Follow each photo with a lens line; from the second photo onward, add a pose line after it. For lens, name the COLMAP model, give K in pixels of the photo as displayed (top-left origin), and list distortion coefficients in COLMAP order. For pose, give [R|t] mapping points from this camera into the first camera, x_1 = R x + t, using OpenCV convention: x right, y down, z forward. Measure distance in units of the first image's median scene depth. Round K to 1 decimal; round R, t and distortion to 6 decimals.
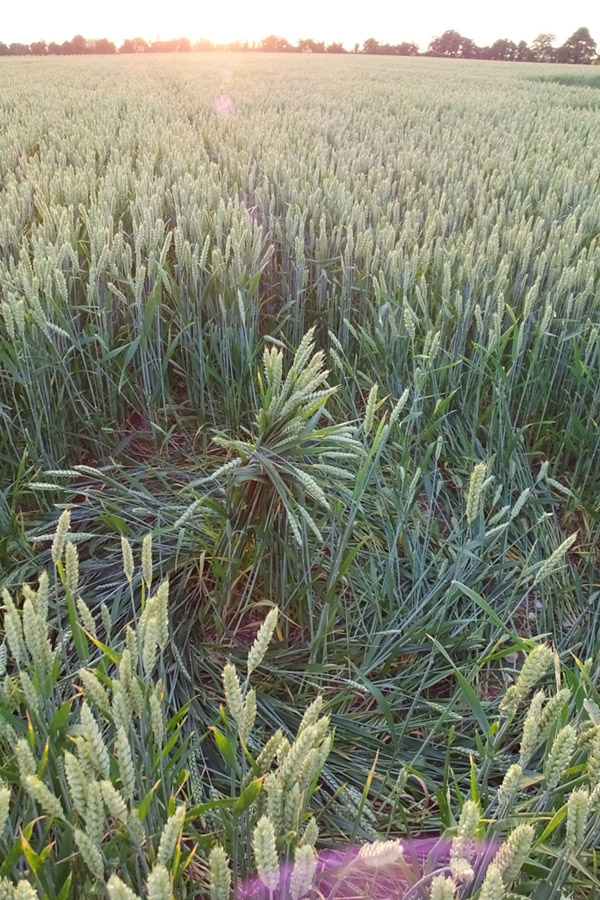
lens RADIAL K [[658.0, 0, 300.0], [0, 658.0, 450.0], [0, 0, 1]] dist [-0.043666, 0.013196]
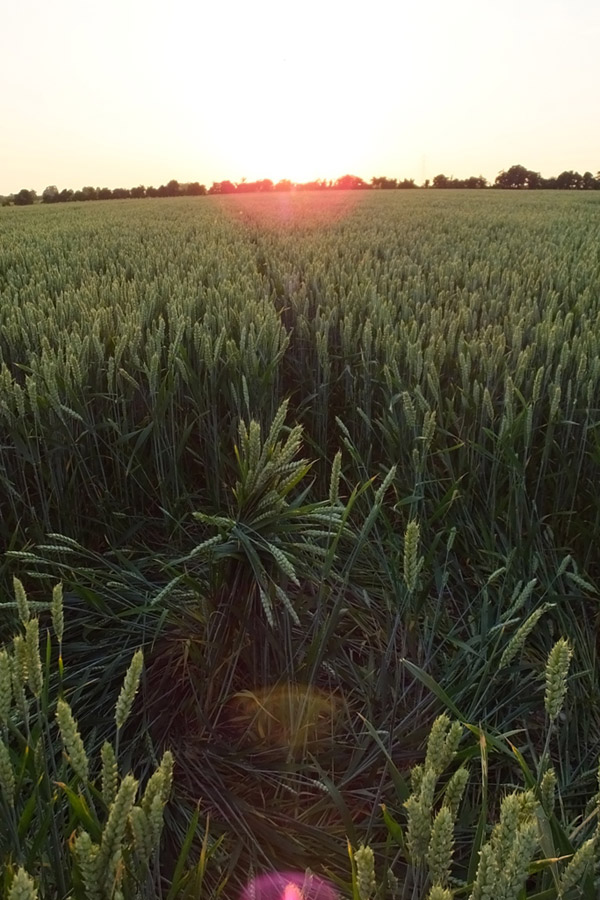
lens RADIAL K [[658.0, 0, 300.0], [0, 658.0, 450.0], [0, 0, 1]] dist [-0.043666, 0.013196]
pose [[0.994040, 0.009891, -0.108568, 0.095202], [-0.028308, 0.985133, -0.169444, 0.036691], [0.105278, 0.171507, 0.979542, 0.028618]]
